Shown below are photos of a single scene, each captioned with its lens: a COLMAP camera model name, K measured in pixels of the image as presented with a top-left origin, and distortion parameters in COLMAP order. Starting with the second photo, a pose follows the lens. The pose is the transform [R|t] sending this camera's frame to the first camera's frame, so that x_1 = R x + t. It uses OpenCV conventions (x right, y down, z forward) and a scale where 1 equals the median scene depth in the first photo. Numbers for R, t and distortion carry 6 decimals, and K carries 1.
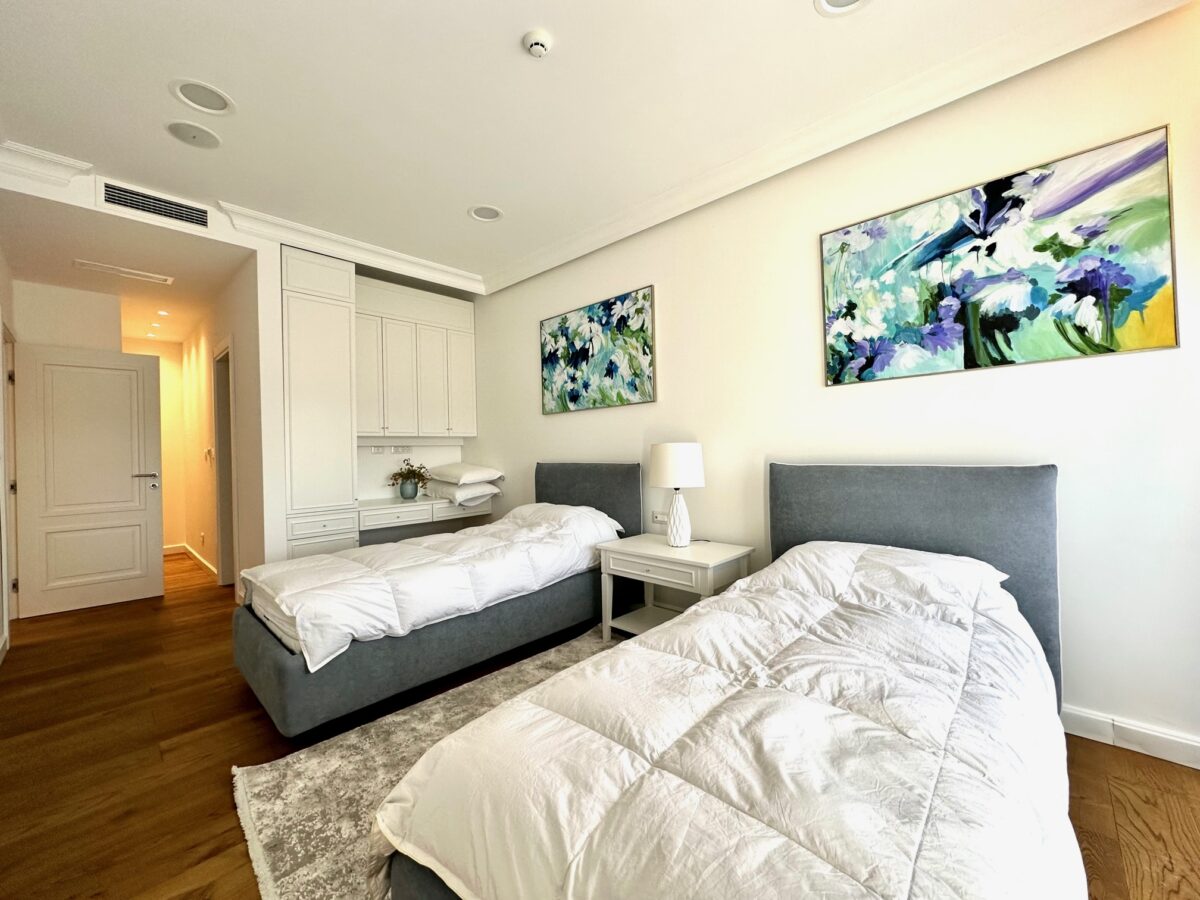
lens RADIAL K [[476.4, 0, 604.7], [0, 476.4, 446.7], [0, 0, 1]] dist [0.000079, -0.000150]
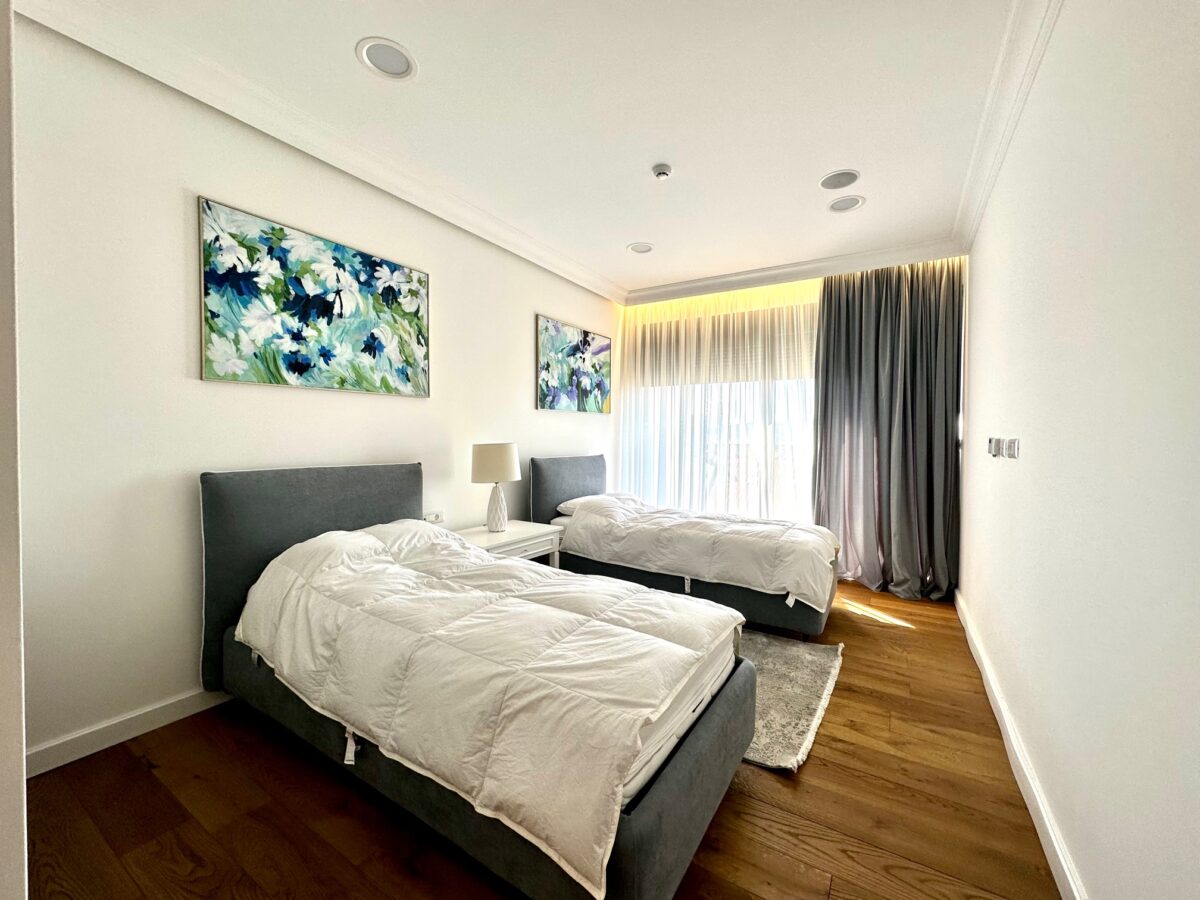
lens RADIAL K [[476.4, 0, 604.7], [0, 476.4, 446.7], [0, 0, 1]] dist [0.000079, -0.000150]
pose [[-0.190751, 0.004858, 0.981626, -0.867393], [-0.007681, 0.999950, -0.006441, 0.006861], [-0.981608, -0.008768, -0.190704, 0.808842]]
